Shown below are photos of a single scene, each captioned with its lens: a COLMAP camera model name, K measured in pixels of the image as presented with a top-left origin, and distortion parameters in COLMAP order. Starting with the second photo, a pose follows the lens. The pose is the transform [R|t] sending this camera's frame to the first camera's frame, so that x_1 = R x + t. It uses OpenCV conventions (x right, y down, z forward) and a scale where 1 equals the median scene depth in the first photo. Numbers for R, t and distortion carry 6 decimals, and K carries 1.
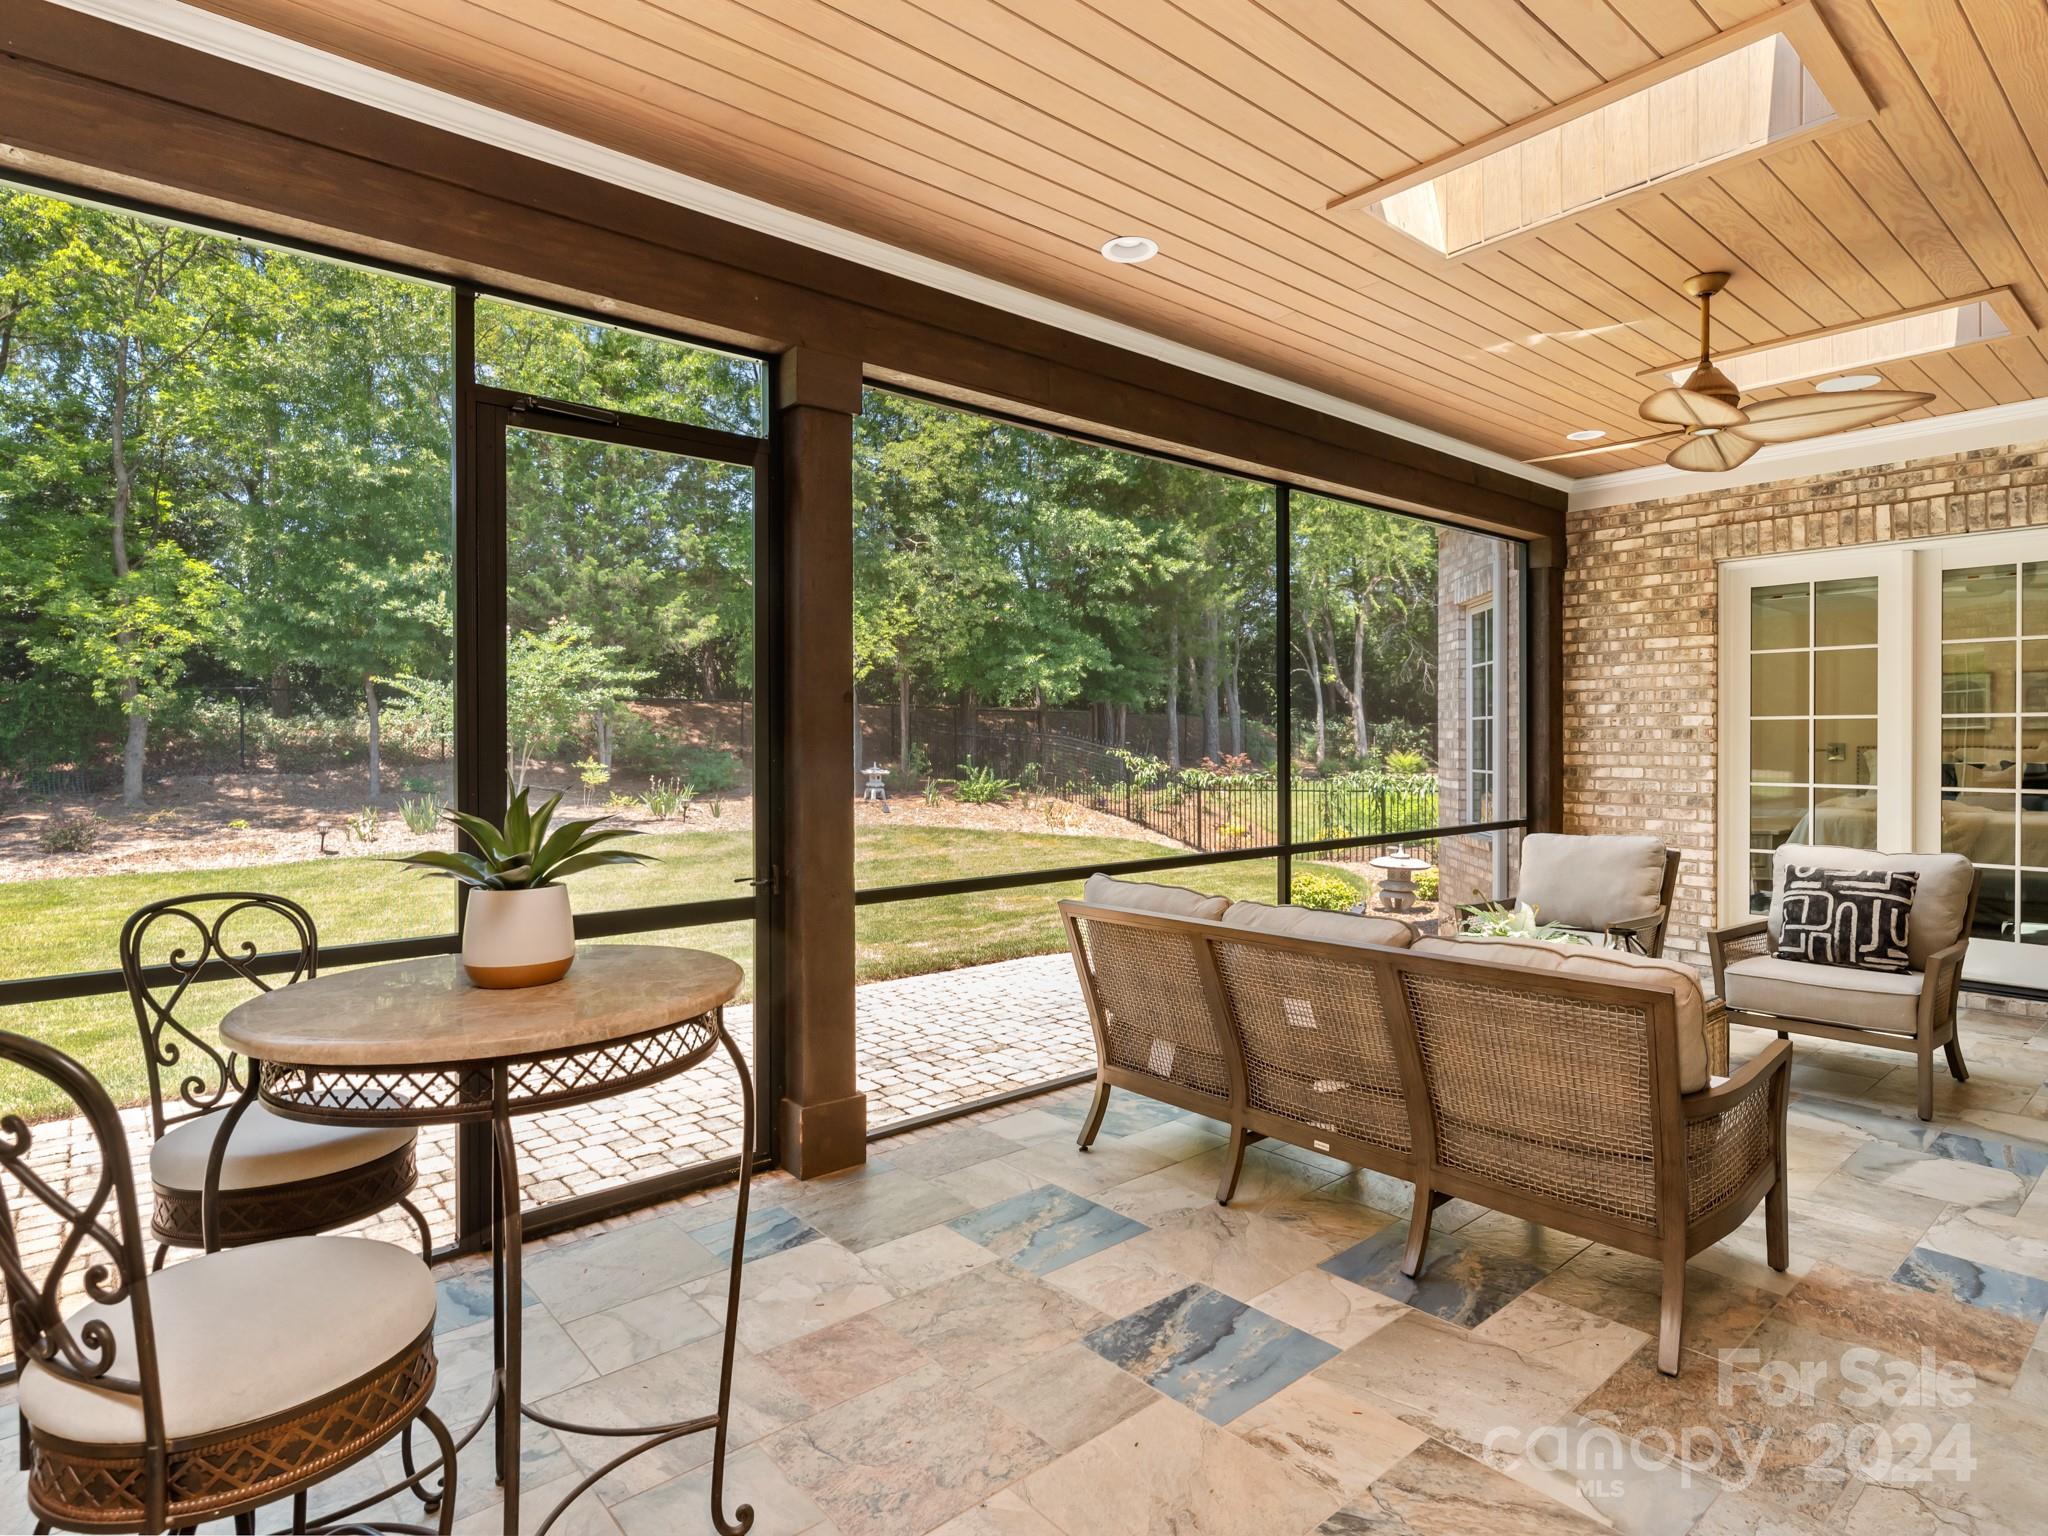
lens RADIAL K [[1128.9, 0, 1026.0], [0, 1128.9, 756.9], [0, 0, 1]] dist [0.006848, 0.001030]
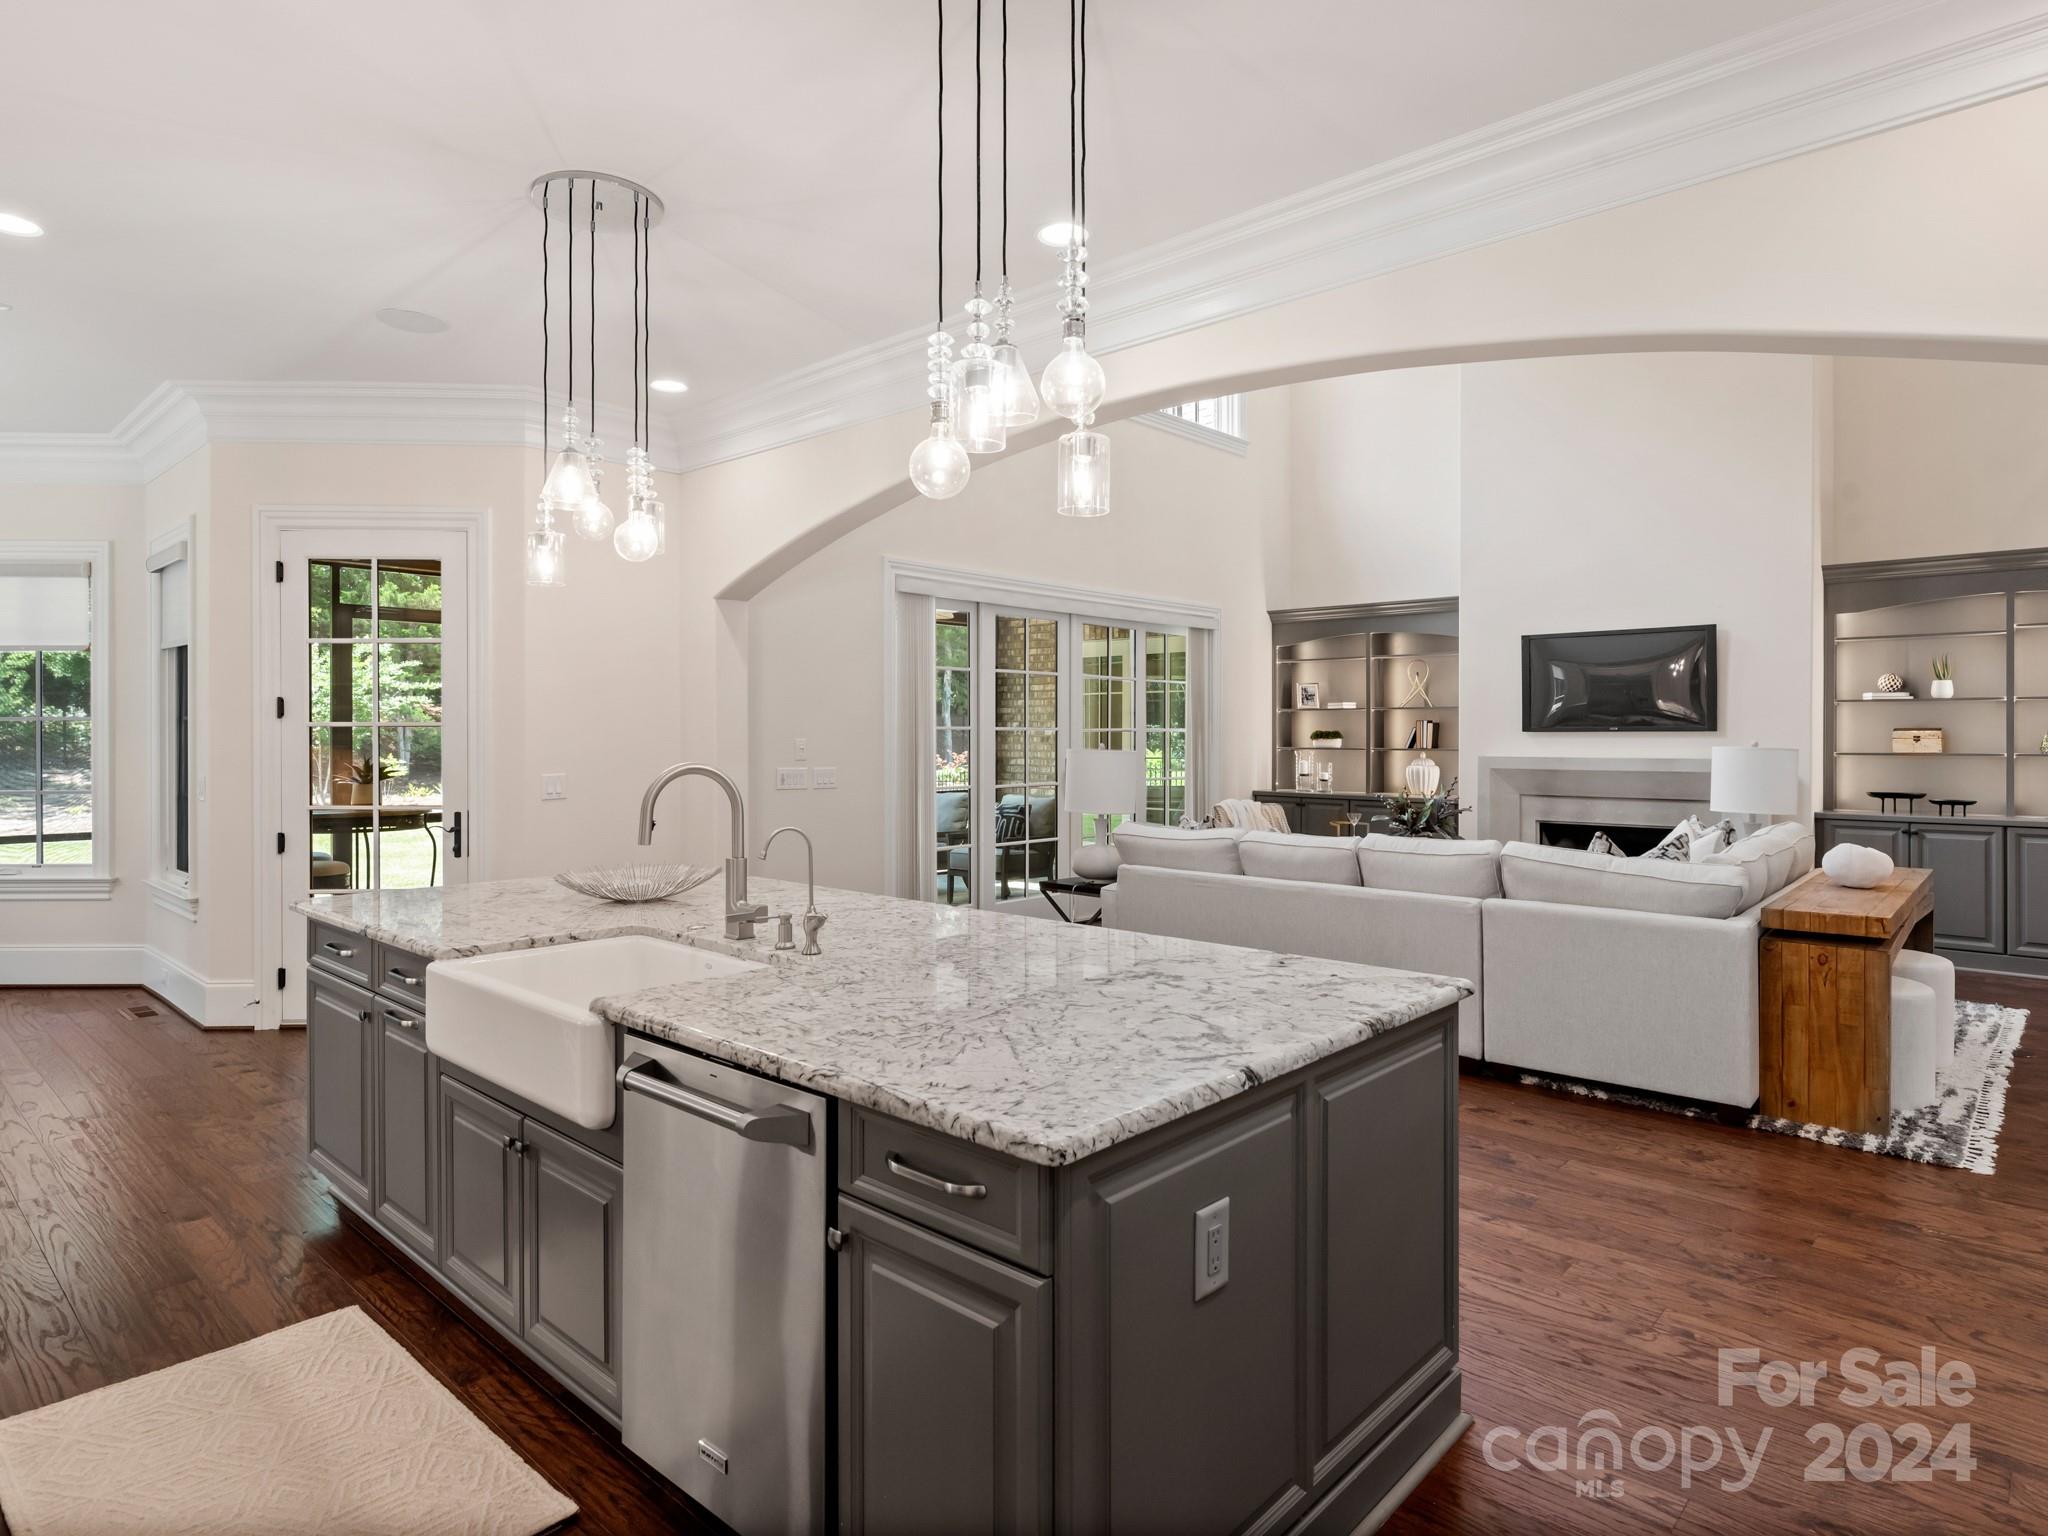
lens RADIAL K [[1166.6, 0, 1027.4], [0, 1166.6, 750.9], [0, 0, 1]] dist [0.003756, -0.001499]
pose [[0.991982, 0.000170, 0.126379, 0.125441], [0.000138, 0.999997, -0.002428, 0.000382], [-0.126380, 0.002426, 0.991979, -0.307354]]
